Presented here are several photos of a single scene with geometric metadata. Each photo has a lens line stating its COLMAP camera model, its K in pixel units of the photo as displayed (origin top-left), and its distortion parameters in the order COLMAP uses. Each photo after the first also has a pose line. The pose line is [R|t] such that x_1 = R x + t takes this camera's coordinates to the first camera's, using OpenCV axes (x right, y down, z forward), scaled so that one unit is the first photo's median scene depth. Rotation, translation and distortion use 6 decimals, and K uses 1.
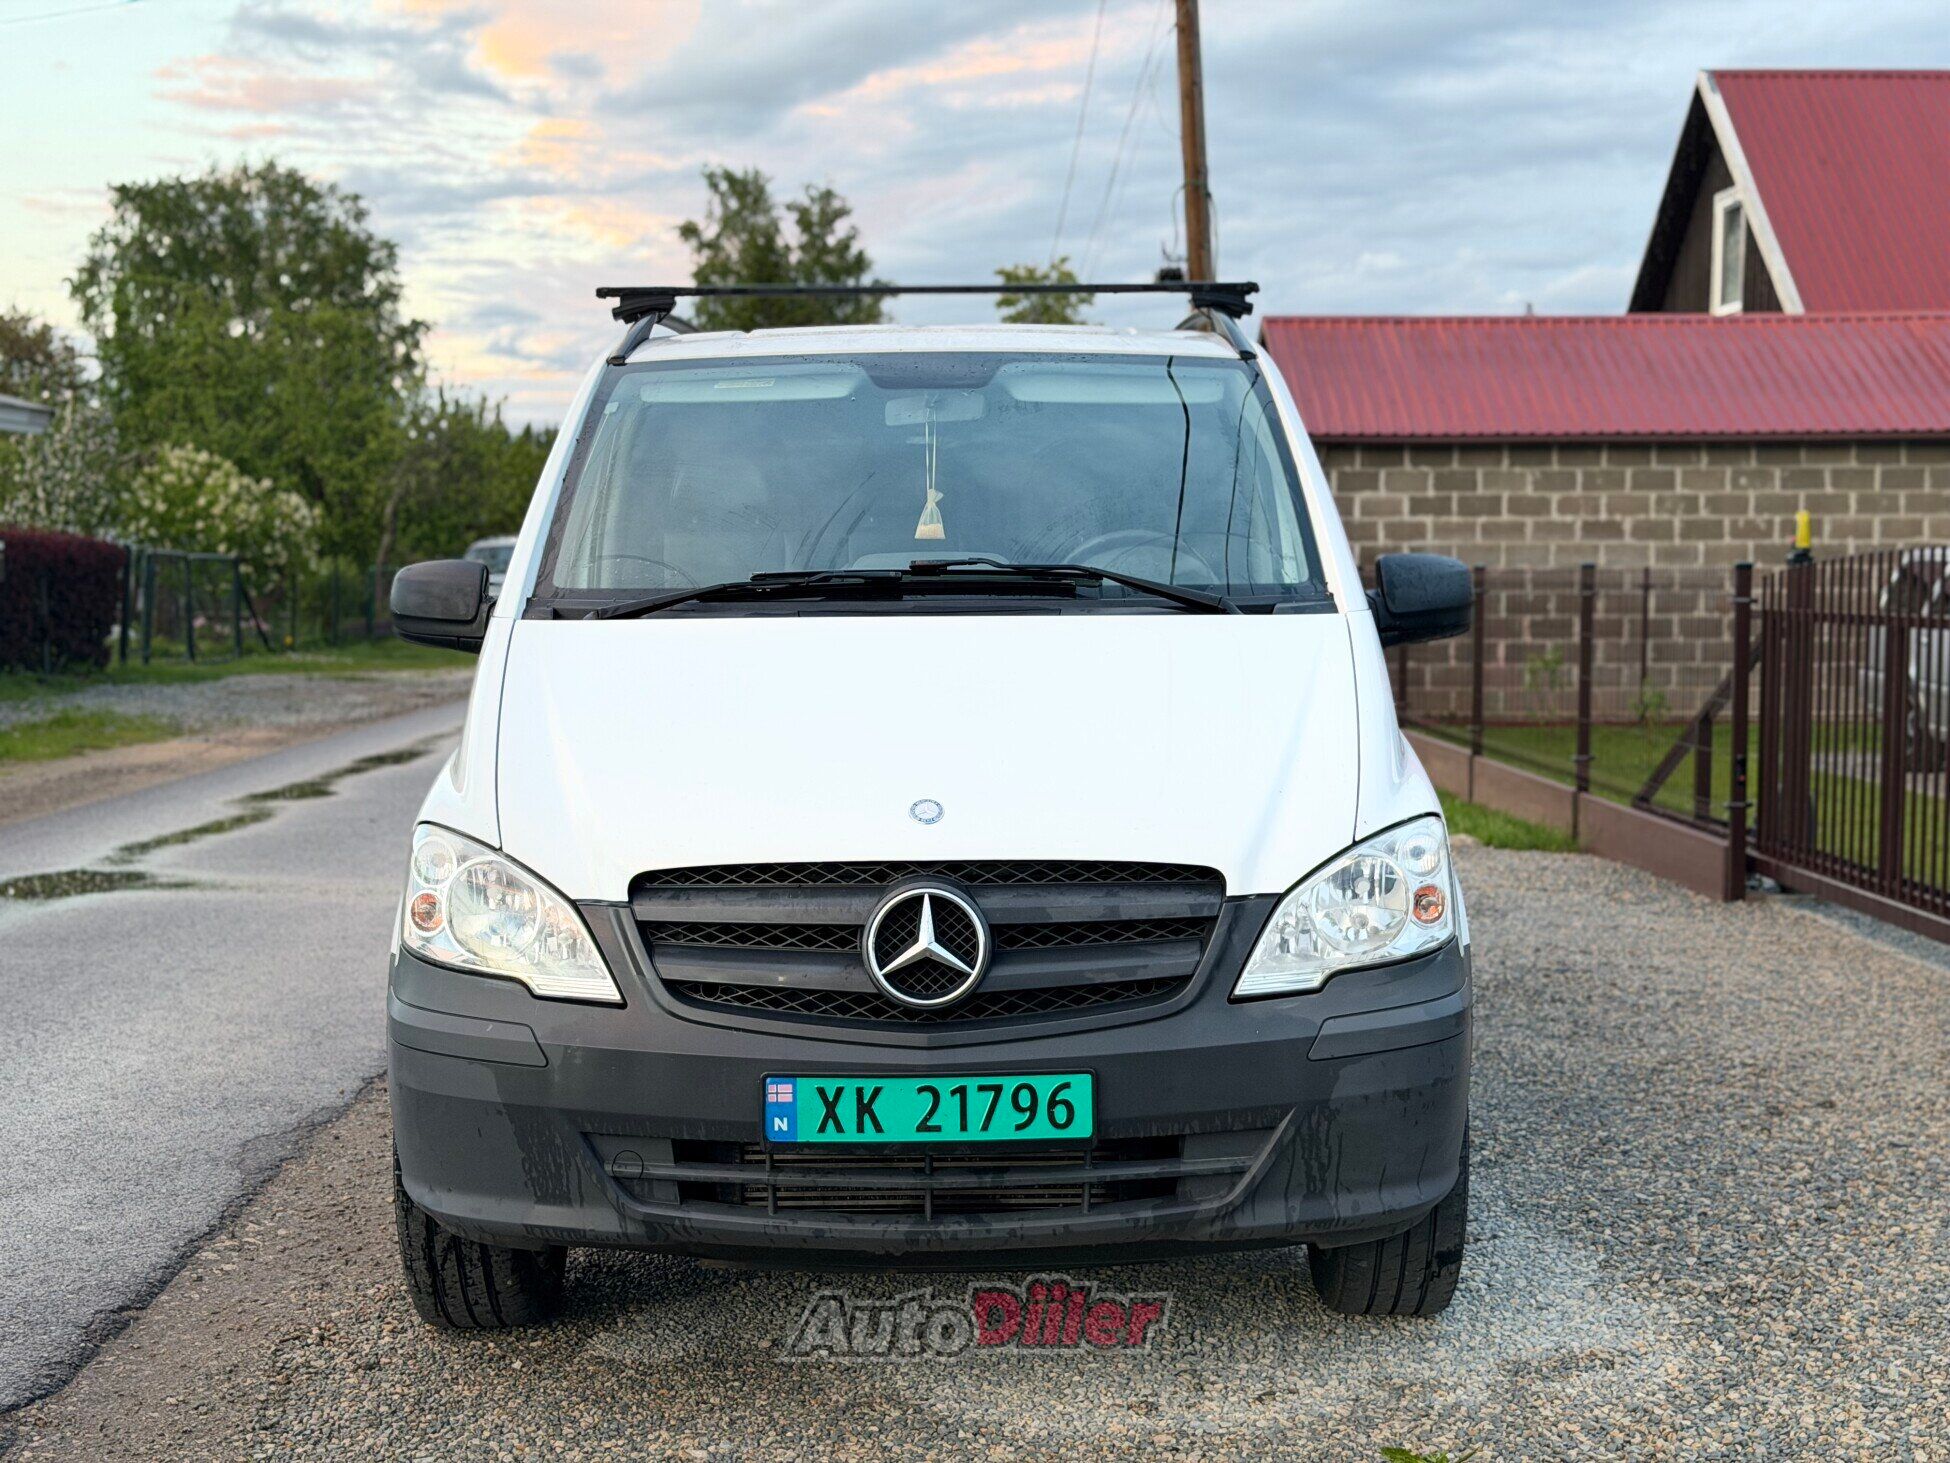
lens RADIAL K [[2701.4, 0, 975.7], [0, 2701.4, 793.8], [0, 0, 1]] dist [0.179527, -0.426894]
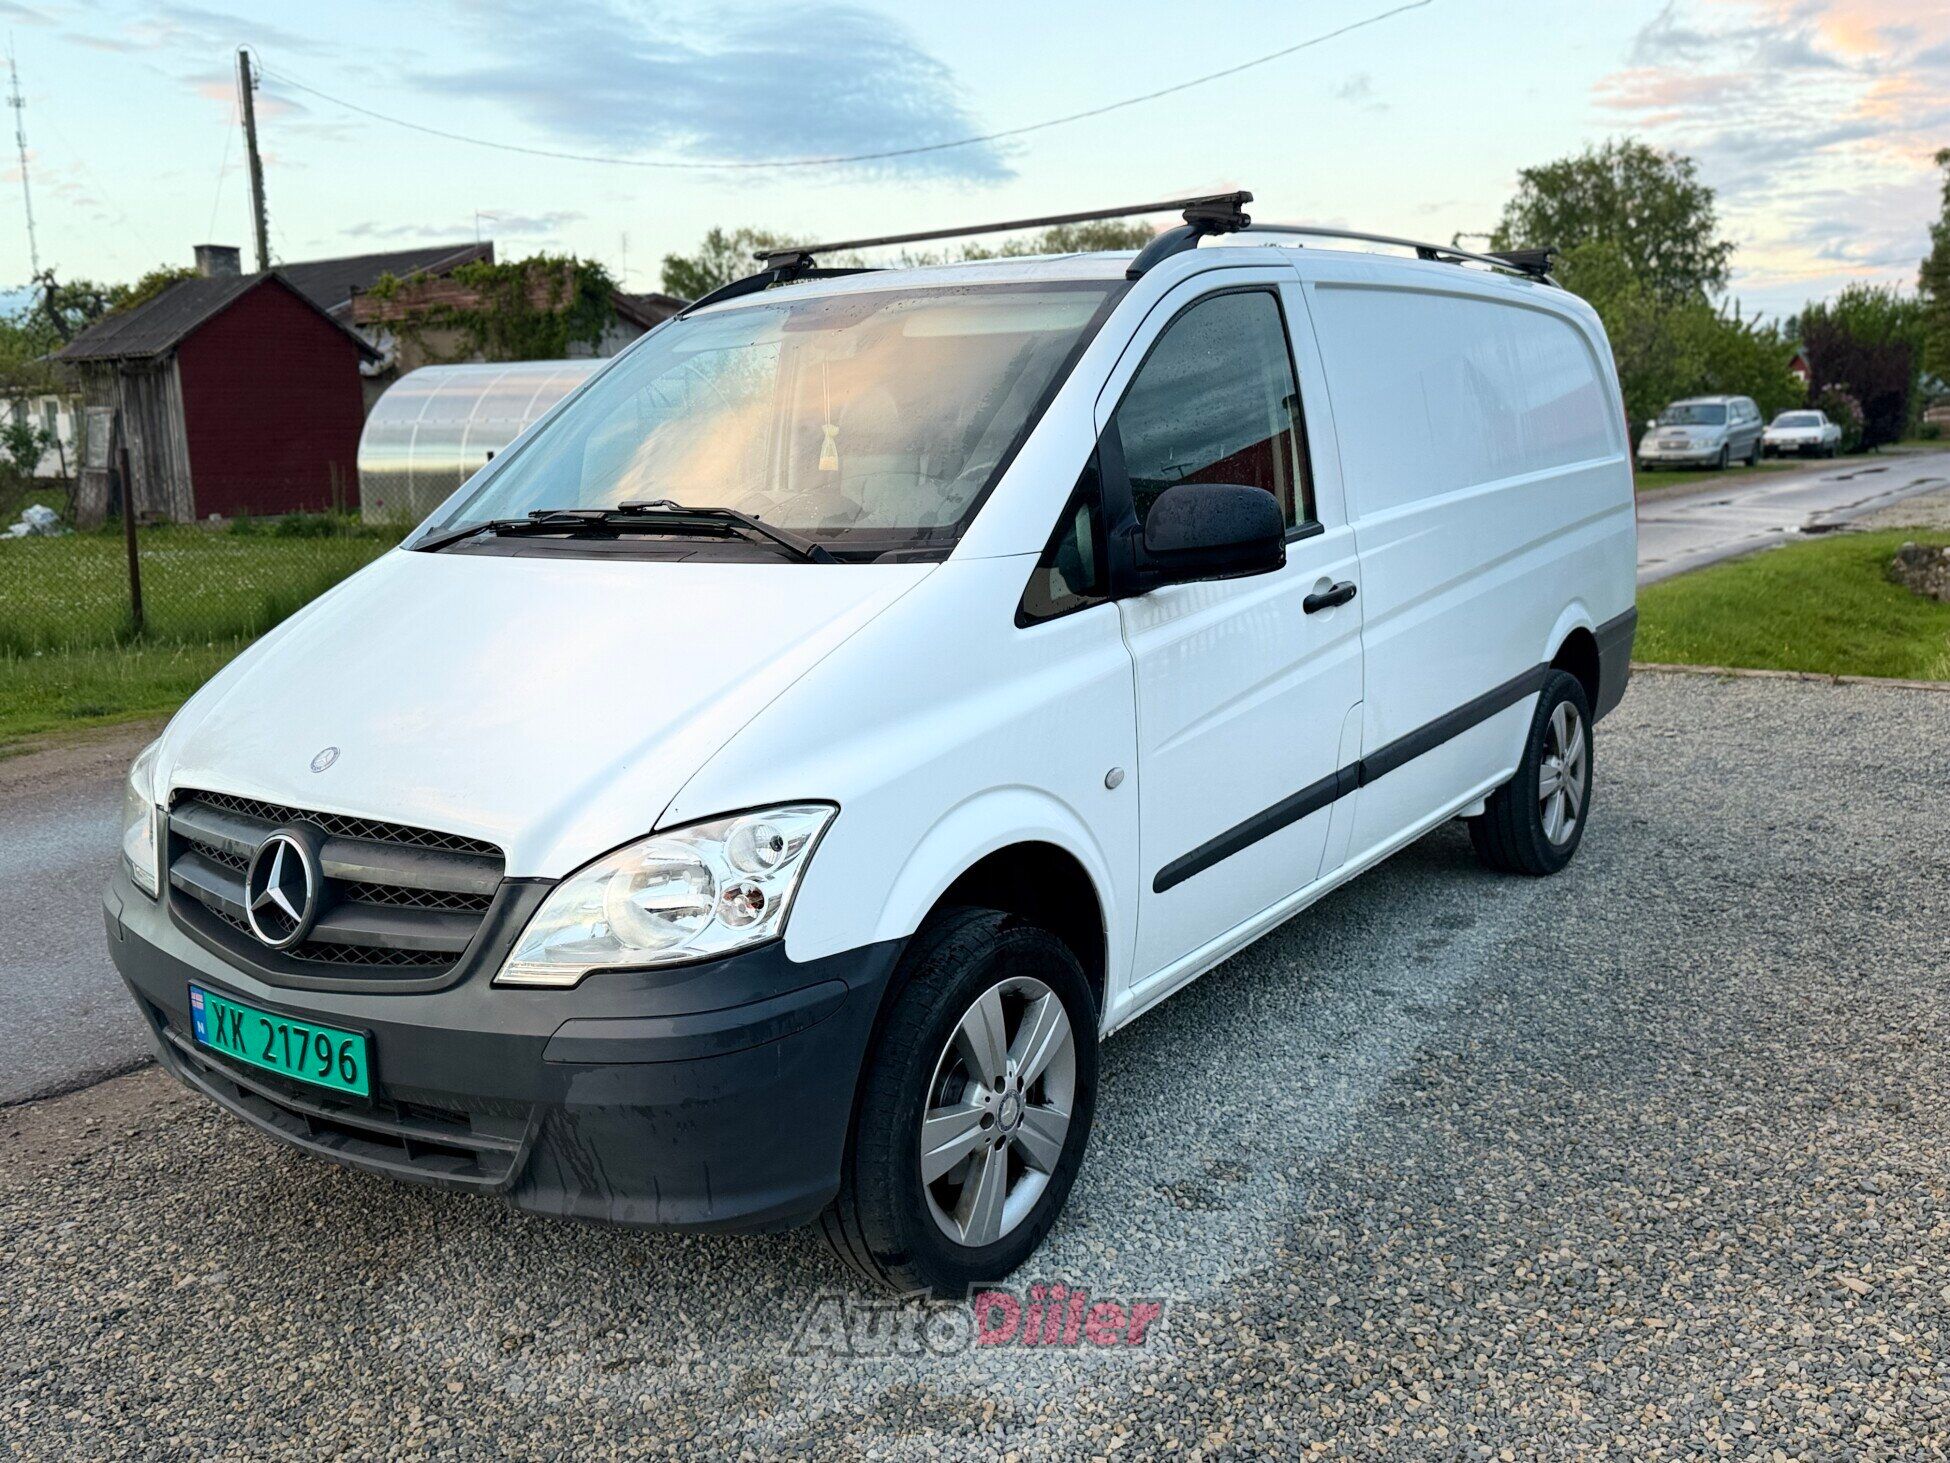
lens RADIAL K [[1723.4, 0, 969.8], [0, 1723.4, 729.7], [0, 0, 1]] dist [0.005930, 0.002190]
pose [[0.815138, 0.082498, -0.573362, 0.451520], [-0.027528, 0.994205, 0.103915, -0.064881], [0.578612, -0.068922, 0.812685, 0.469349]]
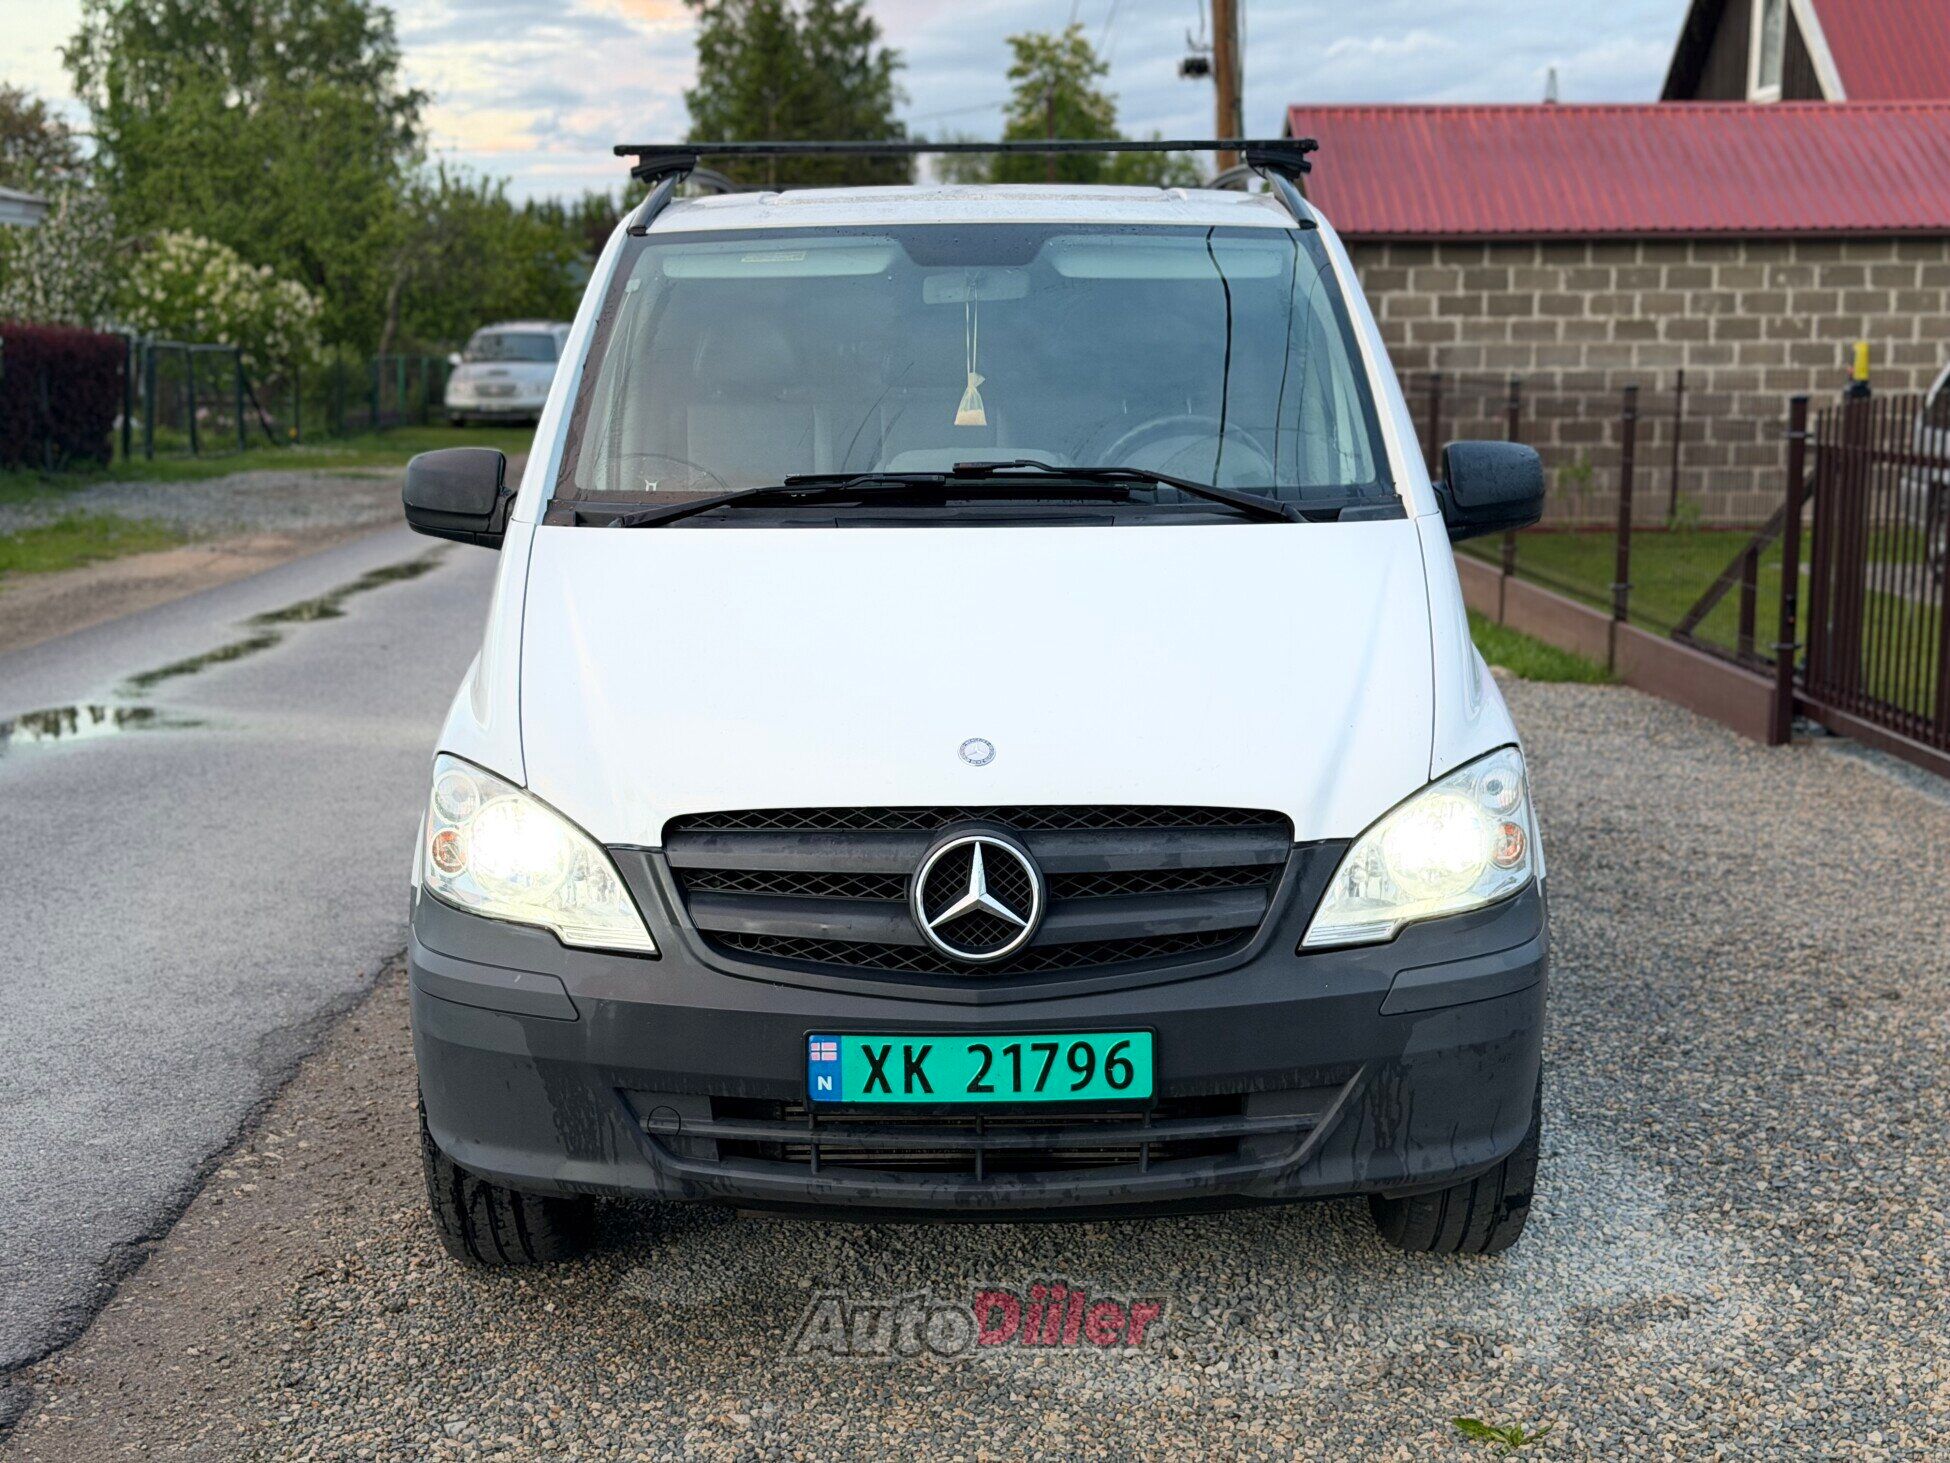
lens RADIAL K [[2701.4, 0, 975.7], [0, 2701.4, 793.8], [0, 0, 1]] dist [0.179527, -0.426894]
pose [[0.999994, 0.000368, -0.003478, -0.011994], [-0.000087, 0.996751, 0.080549, -0.043063], [0.003496, -0.080549, 0.996745, 0.046145]]
